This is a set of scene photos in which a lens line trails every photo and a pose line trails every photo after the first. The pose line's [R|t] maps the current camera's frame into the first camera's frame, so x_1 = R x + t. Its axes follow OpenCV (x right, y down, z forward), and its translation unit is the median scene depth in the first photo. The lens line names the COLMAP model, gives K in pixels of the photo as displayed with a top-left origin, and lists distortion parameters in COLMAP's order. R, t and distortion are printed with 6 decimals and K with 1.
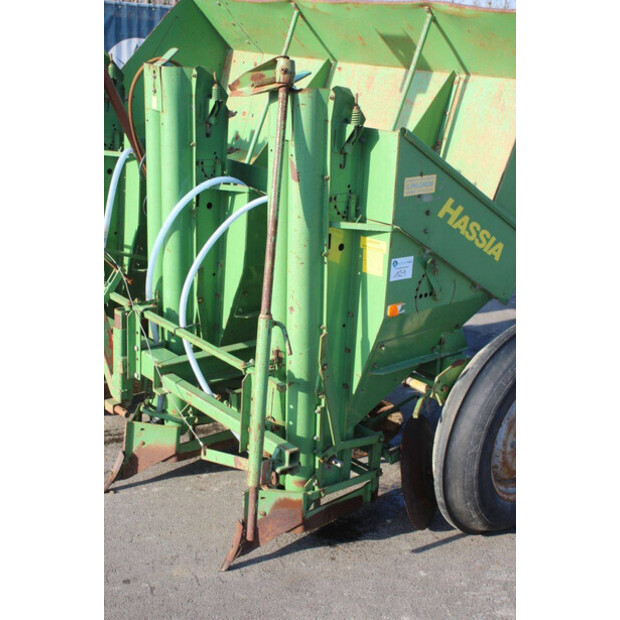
lens RADIAL K [[911.0, 0, 310.0], [0, 911.0, 310.0], [0, 0, 1]] dist [0.118904, 0.024228]
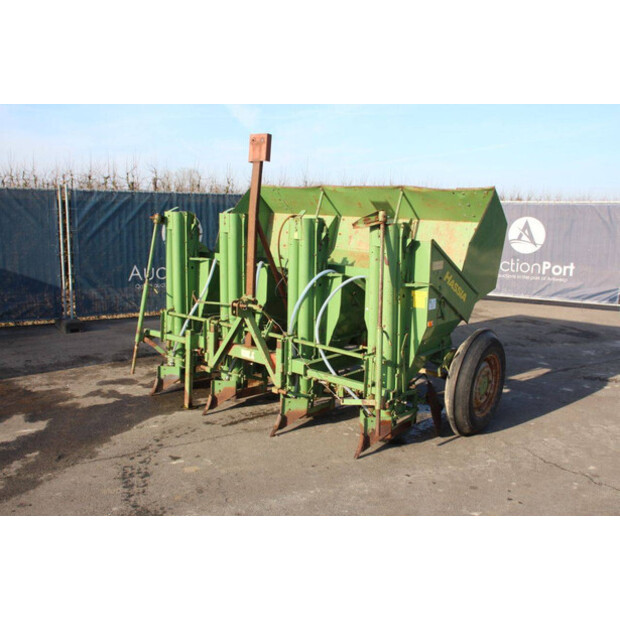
lens RADIAL K [[613.2, 0, 310.0], [0, 613.2, 310.0], [0, 0, 1]] dist [-0.035820, 0.001411]
pose [[0.986446, -0.057936, 0.153520, -0.379939], [0.076432, 0.990132, -0.117459, 0.108114], [-0.145200, 0.127600, 0.981140, -0.347797]]
